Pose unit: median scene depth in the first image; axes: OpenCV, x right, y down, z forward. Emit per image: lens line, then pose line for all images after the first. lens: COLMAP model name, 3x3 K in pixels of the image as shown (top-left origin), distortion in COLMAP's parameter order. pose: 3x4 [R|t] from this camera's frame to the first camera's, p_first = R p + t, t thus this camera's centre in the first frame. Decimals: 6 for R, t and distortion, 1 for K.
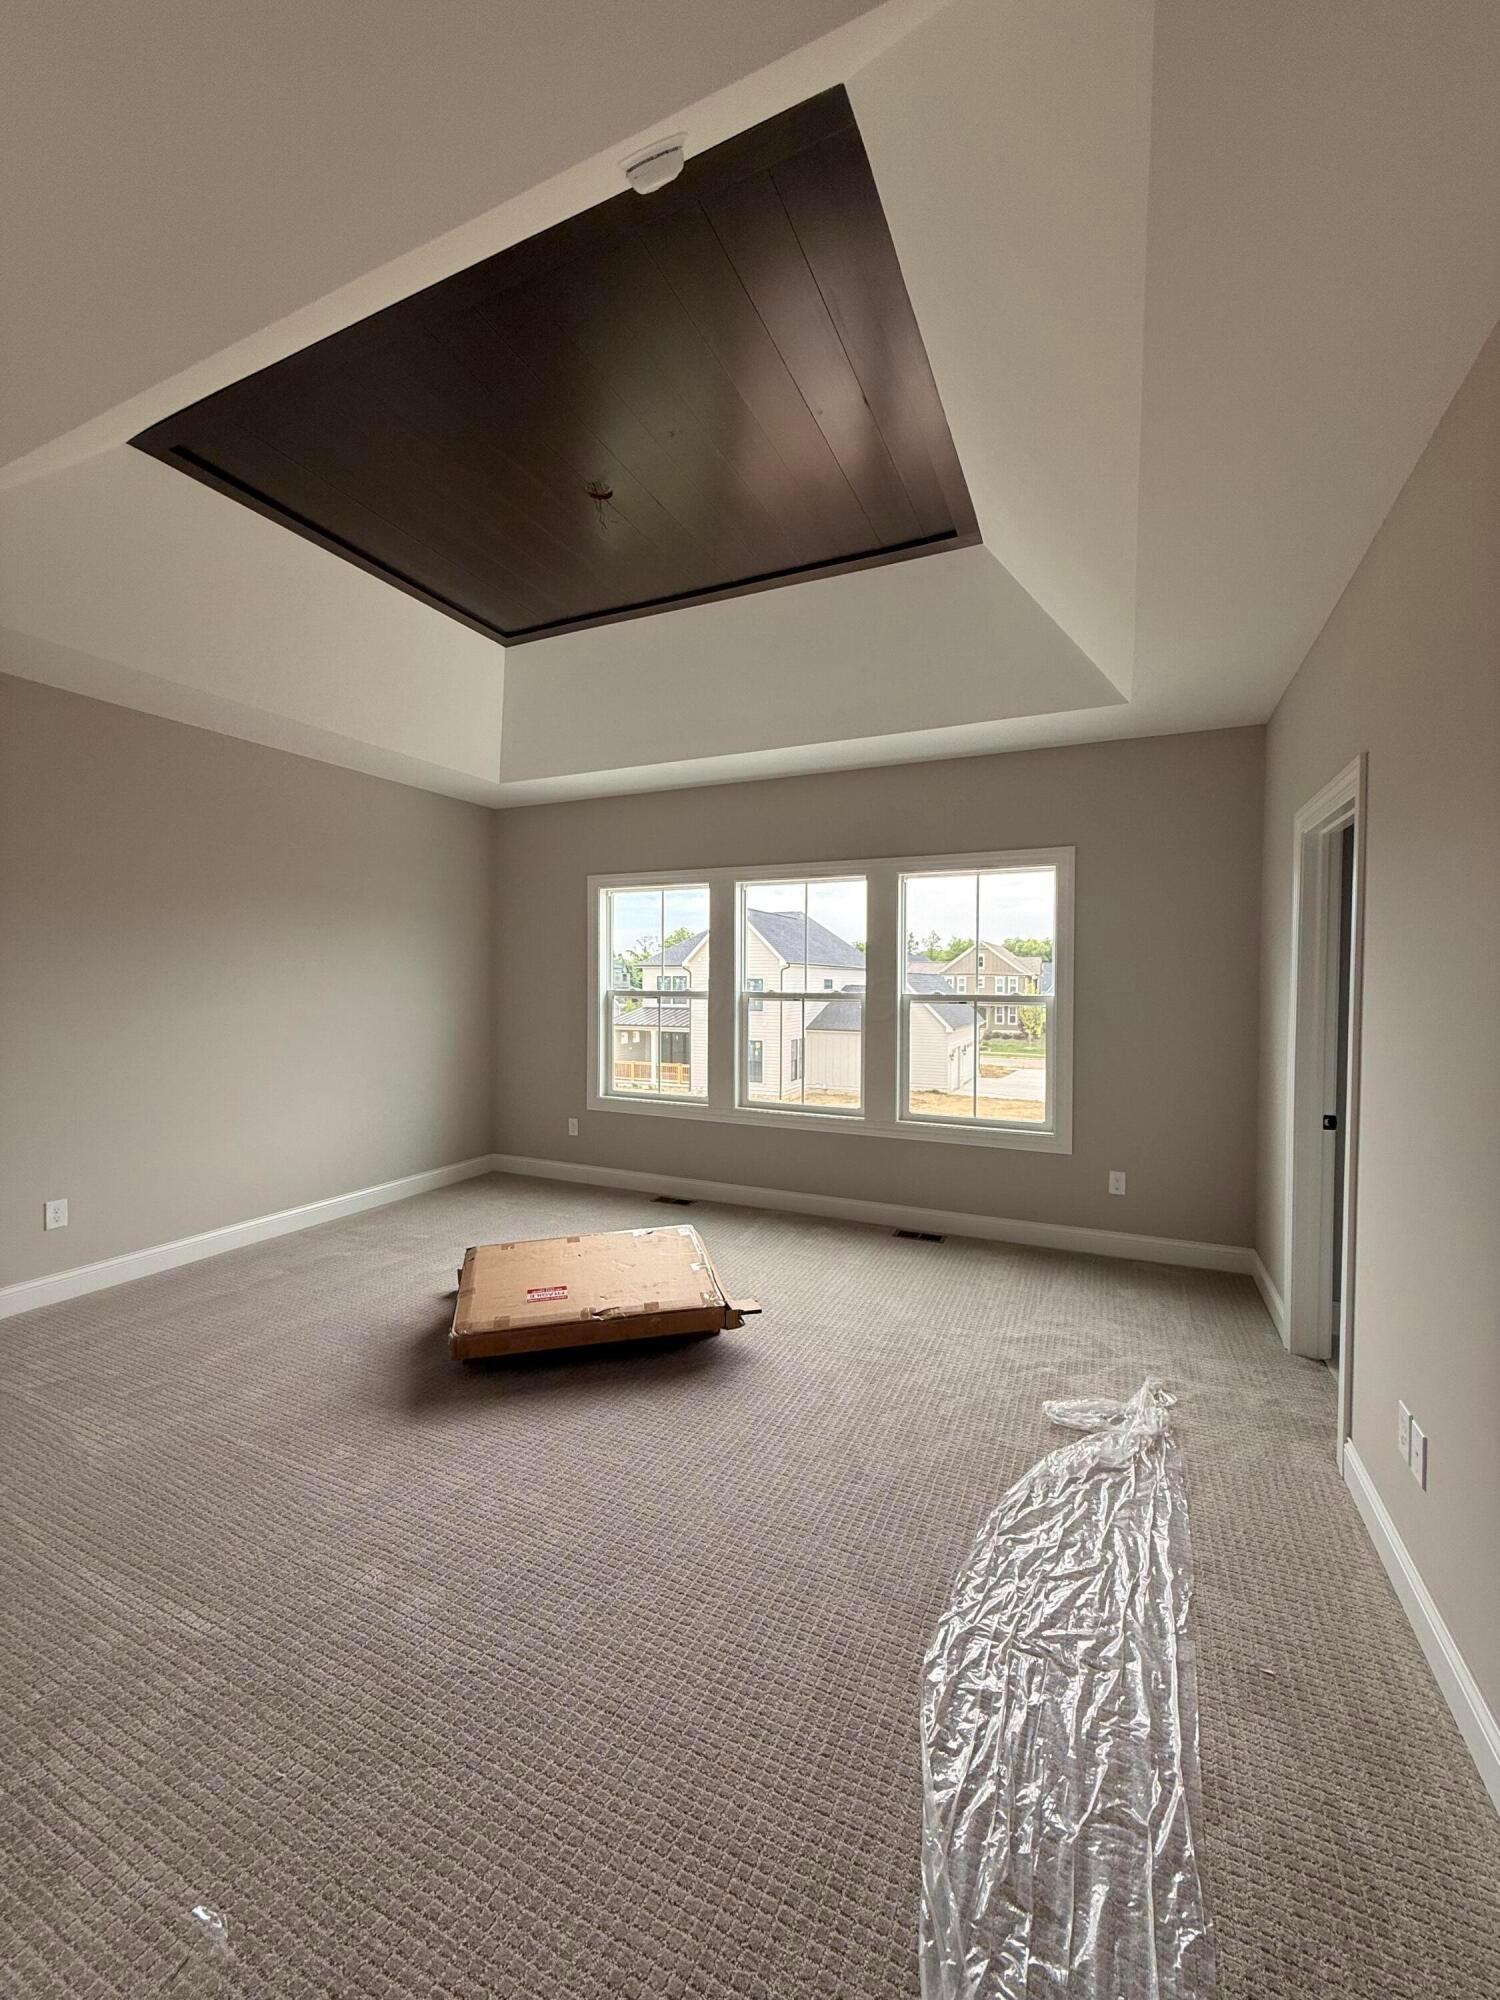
lens RADIAL K [[798.4, 0, 742.4], [0, 798.4, 997.1], [0, 0, 1]] dist [0.001990, 0.000147]
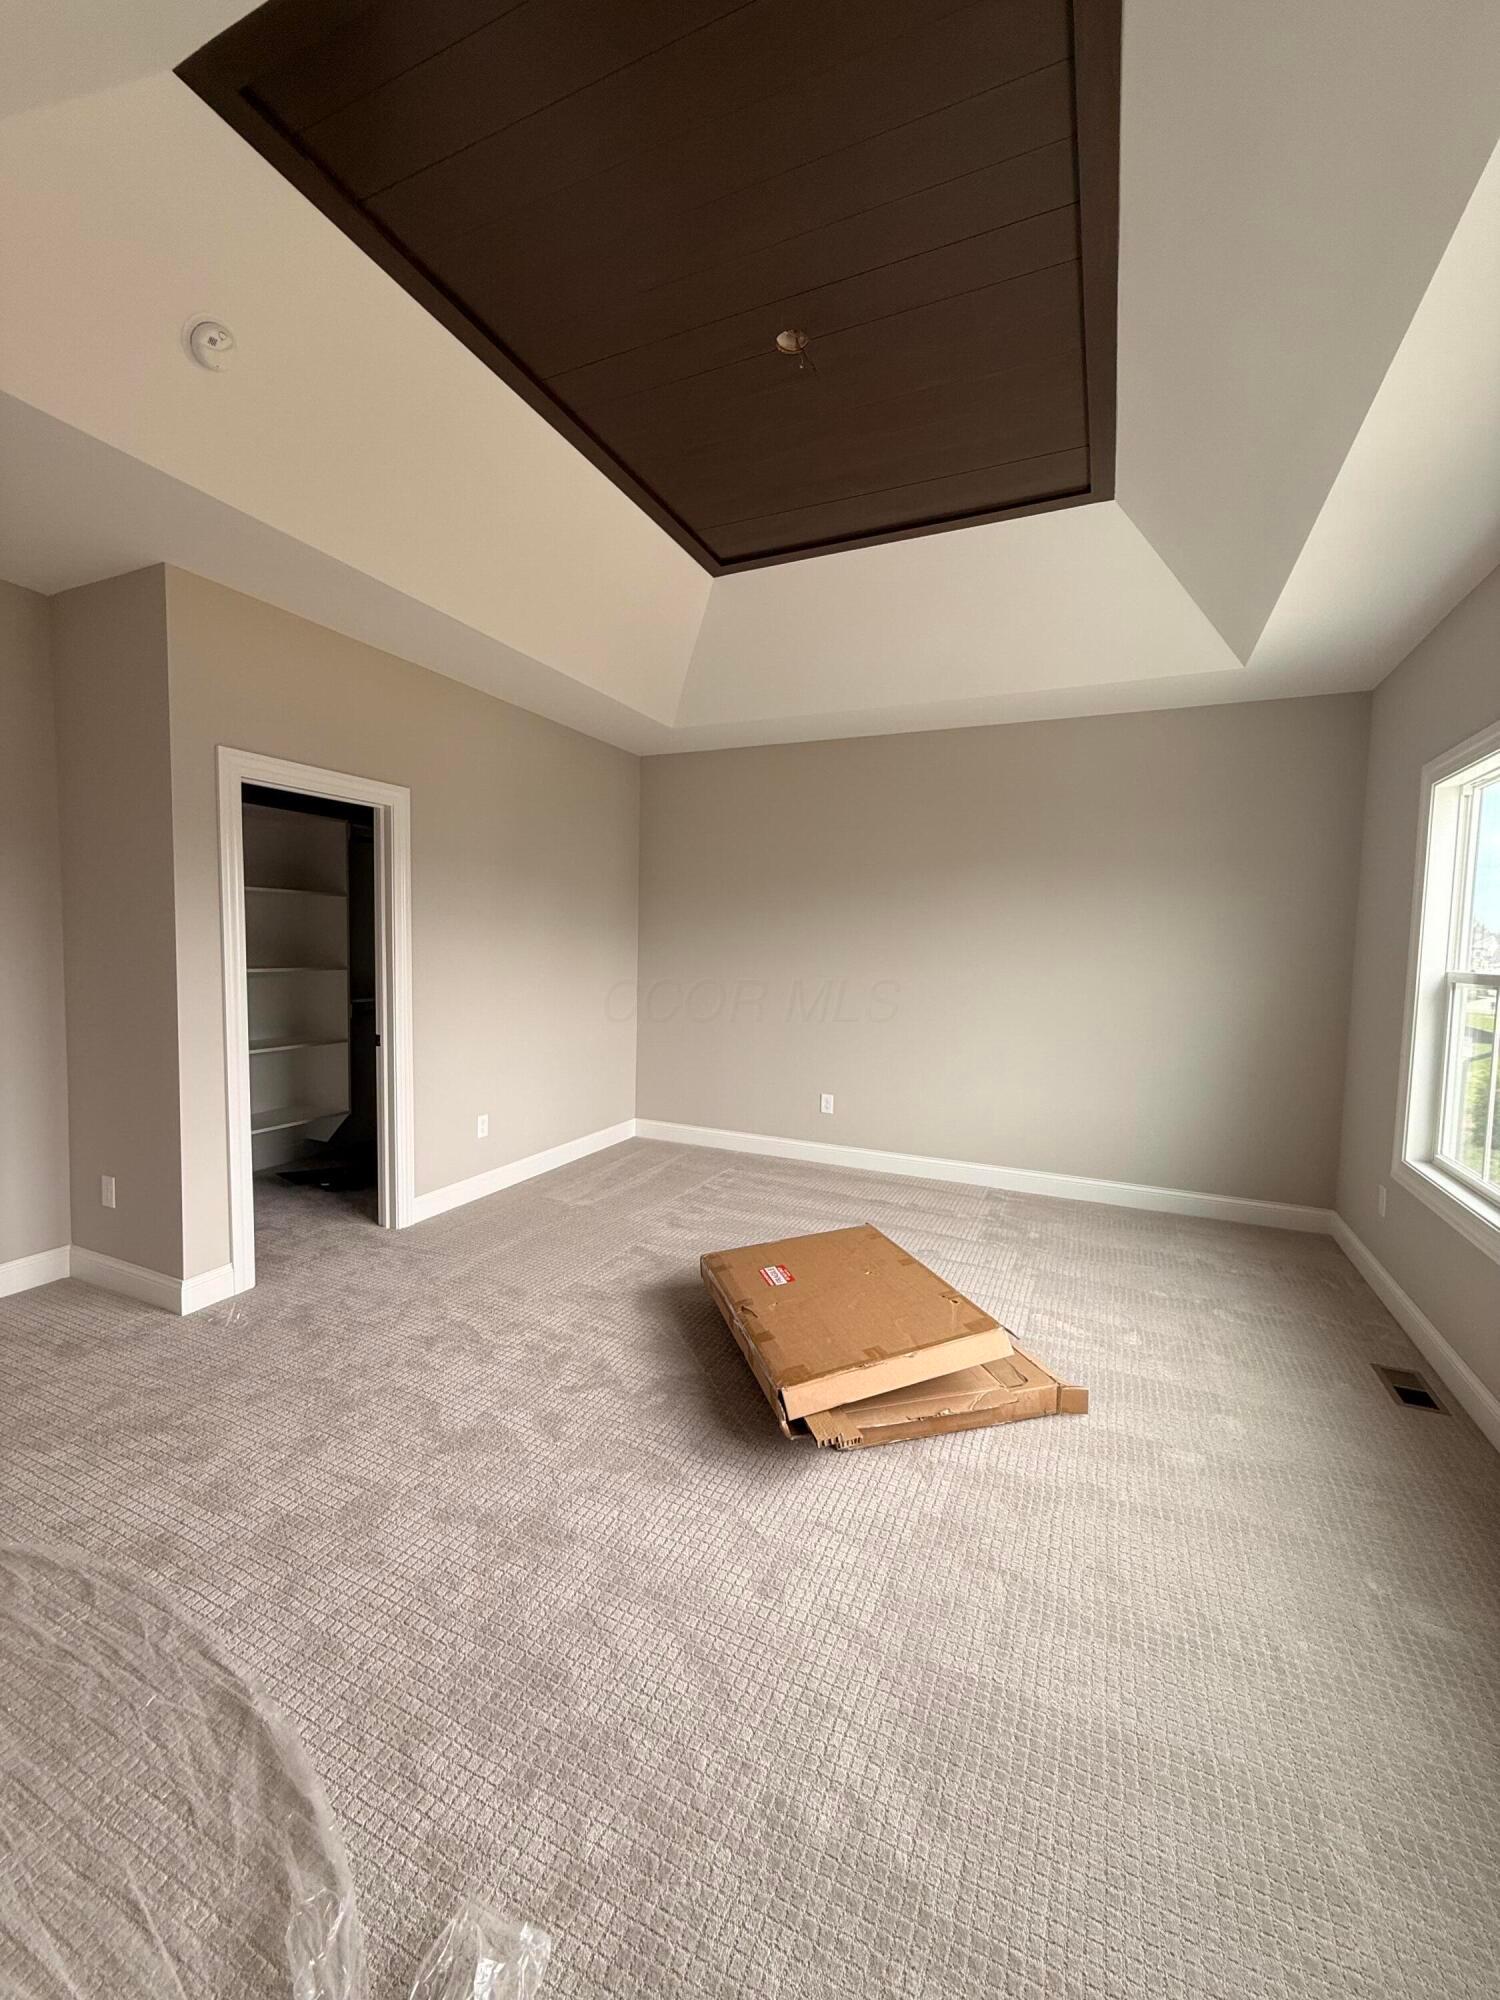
lens RADIAL K [[771.4, 0, 750.0], [0, 771.4, 1000.0], [0, 0, 1]] dist [-0.000245, -0.000244]
pose [[0.021914, 0.054505, -0.998273, 0.455943], [-0.053097, 0.997167, 0.053279, 0.013321], [0.998349, 0.051838, 0.024746, 0.696502]]
